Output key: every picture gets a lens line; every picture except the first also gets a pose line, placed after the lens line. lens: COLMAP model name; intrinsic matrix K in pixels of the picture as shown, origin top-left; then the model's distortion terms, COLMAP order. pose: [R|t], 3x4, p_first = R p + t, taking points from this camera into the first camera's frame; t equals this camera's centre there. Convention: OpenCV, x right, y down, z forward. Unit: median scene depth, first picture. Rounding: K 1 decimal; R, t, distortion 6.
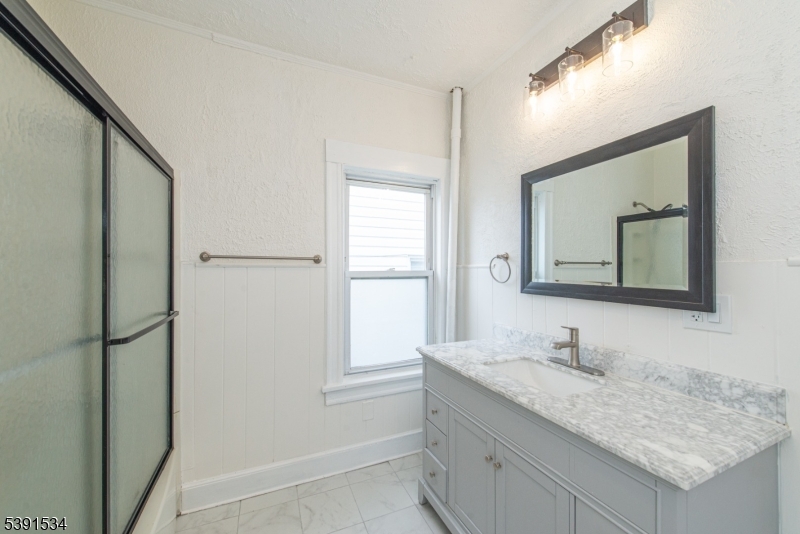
lens RADIAL K [[314.8, 0, 401.9], [0, 314.8, 265.7], [0, 0, 1]] dist [0.008121, -0.002139]
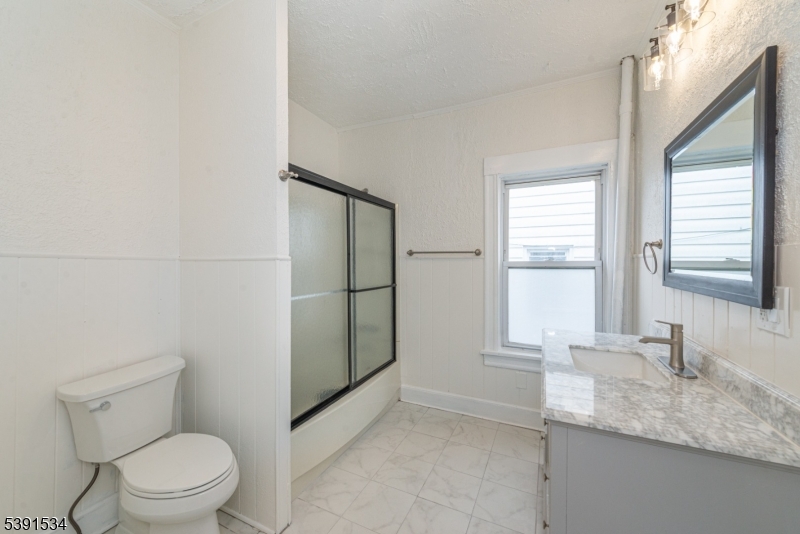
lens RADIAL K [[314.8, 0, 393.0], [0, 314.8, 265.7], [0, 0, 1]] dist [0.008121, -0.002139]
pose [[0.646370, 0.006996, -0.762992, 0.572650], [0.011065, 0.999767, 0.018541, 0.007767], [0.762944, -0.020426, 0.646142, -0.135304]]
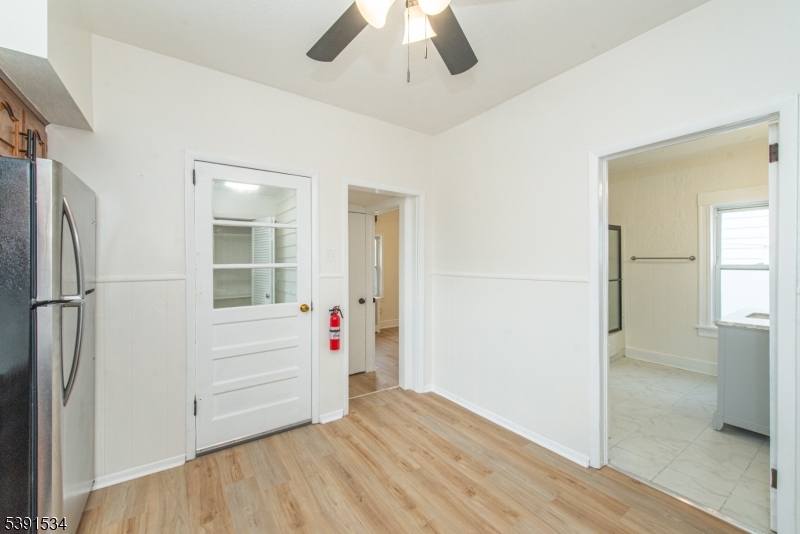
lens RADIAL K [[314.8, 0, 403.6], [0, 314.8, 262.7], [0, 0, 1]] dist [0.008121, -0.002139]
pose [[0.191390, -0.002285, -0.981511, 1.451920], [0.010267, 0.999947, -0.000326, -0.011931], [0.981460, -0.010015, 0.191404, -1.232782]]
